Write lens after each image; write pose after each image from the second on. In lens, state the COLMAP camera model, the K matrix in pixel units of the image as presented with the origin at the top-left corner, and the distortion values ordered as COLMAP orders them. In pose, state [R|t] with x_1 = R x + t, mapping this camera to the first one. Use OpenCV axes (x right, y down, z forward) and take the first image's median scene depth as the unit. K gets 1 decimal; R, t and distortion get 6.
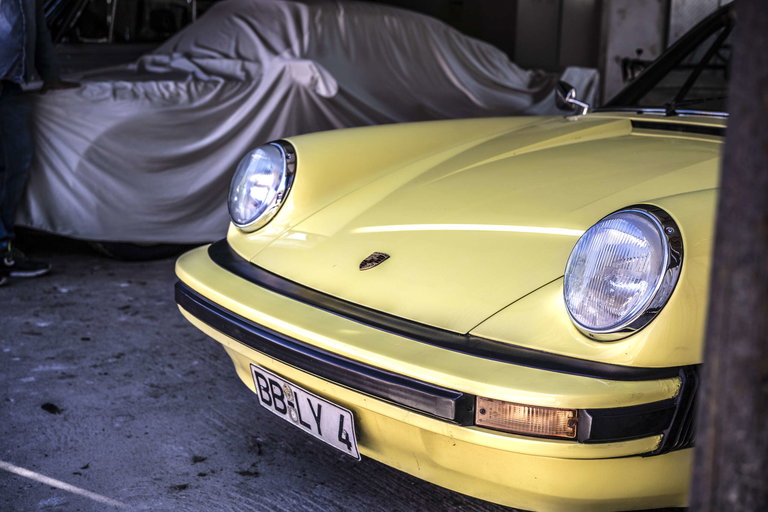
lens RADIAL K [[1194.7, 0, 384.0], [0, 1194.7, 256.0], [0, 0, 1]] dist [0.028776, 0.073942]
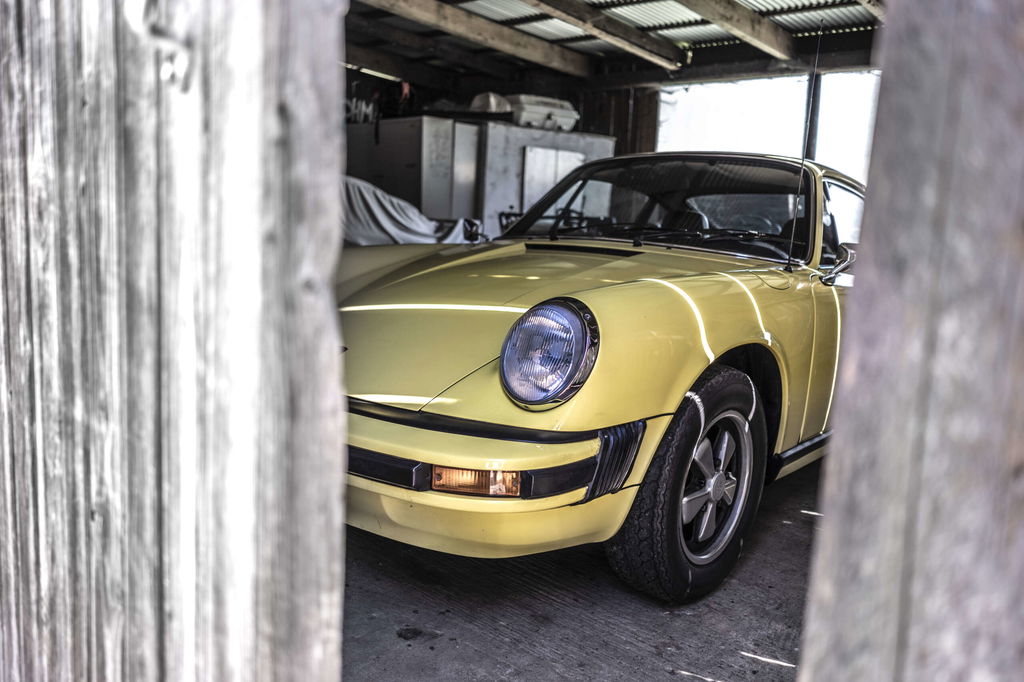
lens RADIAL K [[788.4, 0, 526.1], [0, 788.4, 338.8], [0, 0, 1]] dist [-0.009833, -0.008378]
pose [[0.969444, -0.030907, 0.243359, -0.016413], [0.035793, 0.999236, -0.015682, 0.010060], [-0.242689, 0.023913, 0.969809, 0.234989]]
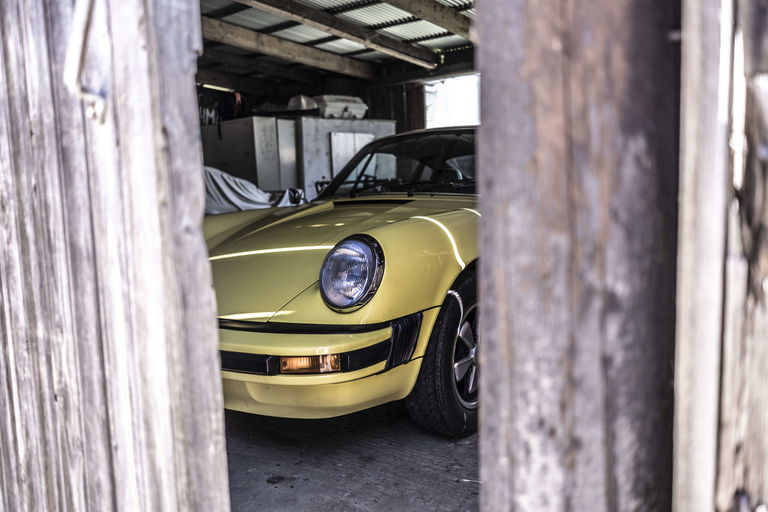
lens RADIAL K [[590.9, 0, 384.0], [0, 590.9, 256.0], [0, 0, 1]] dist [-0.010478, -0.003522]
pose [[0.944557, -0.117455, 0.306620, -0.021483], [0.135755, 0.989975, -0.038976, 0.029372], [-0.298968, 0.078441, 0.951034, 0.151041]]
